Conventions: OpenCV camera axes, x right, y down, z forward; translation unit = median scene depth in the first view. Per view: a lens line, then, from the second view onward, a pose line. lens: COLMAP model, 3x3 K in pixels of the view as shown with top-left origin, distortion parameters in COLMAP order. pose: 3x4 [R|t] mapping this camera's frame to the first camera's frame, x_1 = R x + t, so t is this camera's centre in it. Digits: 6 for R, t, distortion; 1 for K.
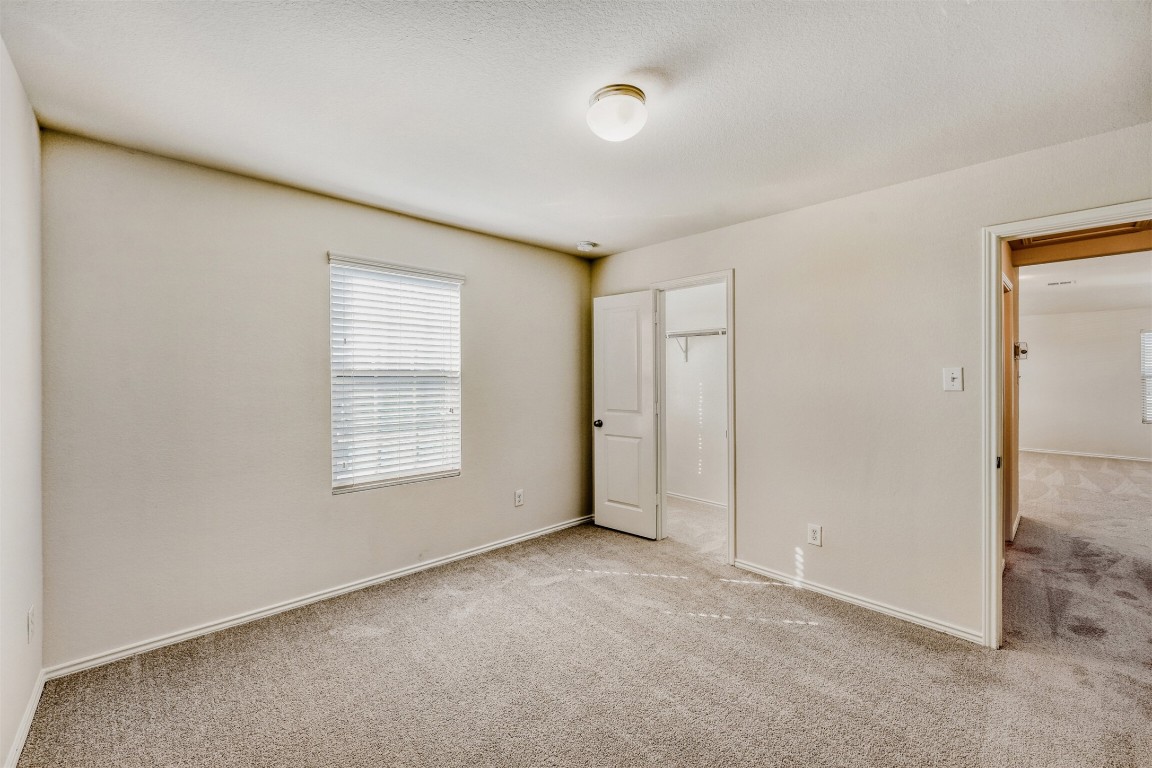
lens RADIAL K [[474.8, 0, 569.8], [0, 474.8, 374.6], [0, 0, 1]] dist [0.001760, 0.000232]
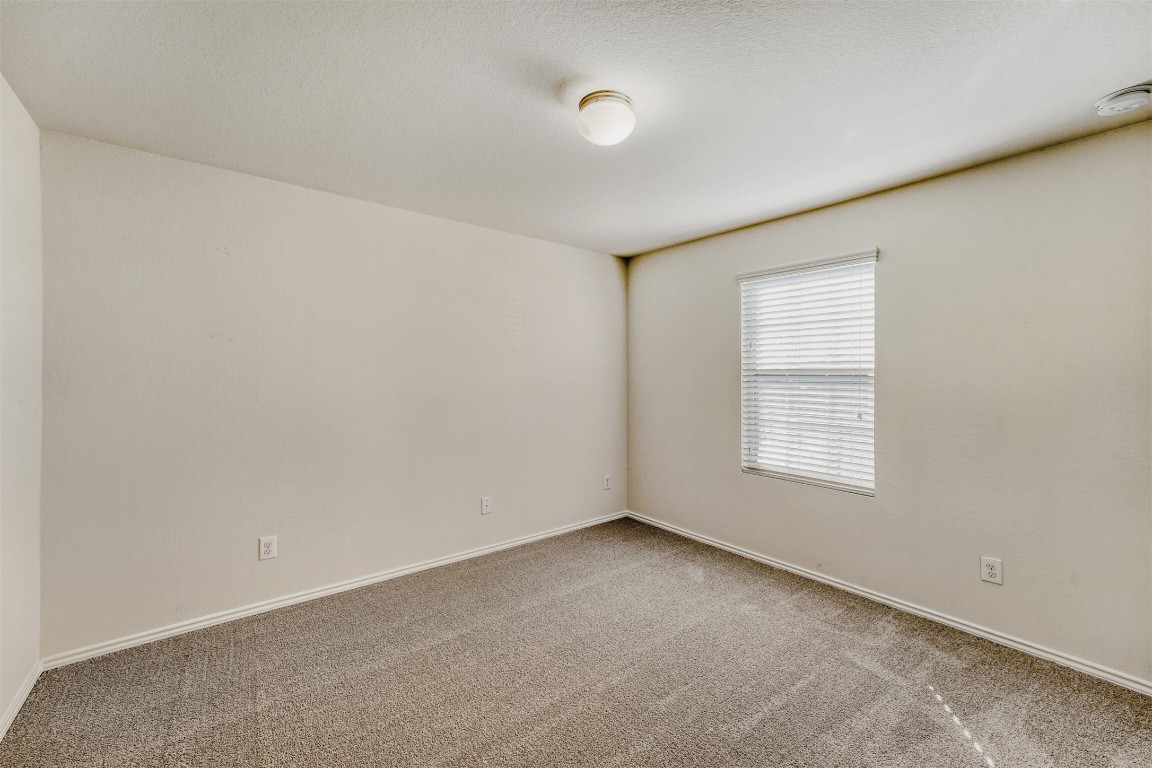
lens RADIAL K [[474.8, 0, 578.1], [0, 474.8, 377.6], [0, 0, 1]] dist [0.001760, 0.000232]
pose [[-0.082371, 0.003703, -0.996595, 0.646341], [-0.005928, 0.999974, 0.004205, 0.007146], [0.996584, 0.006254, -0.082346, 0.584075]]
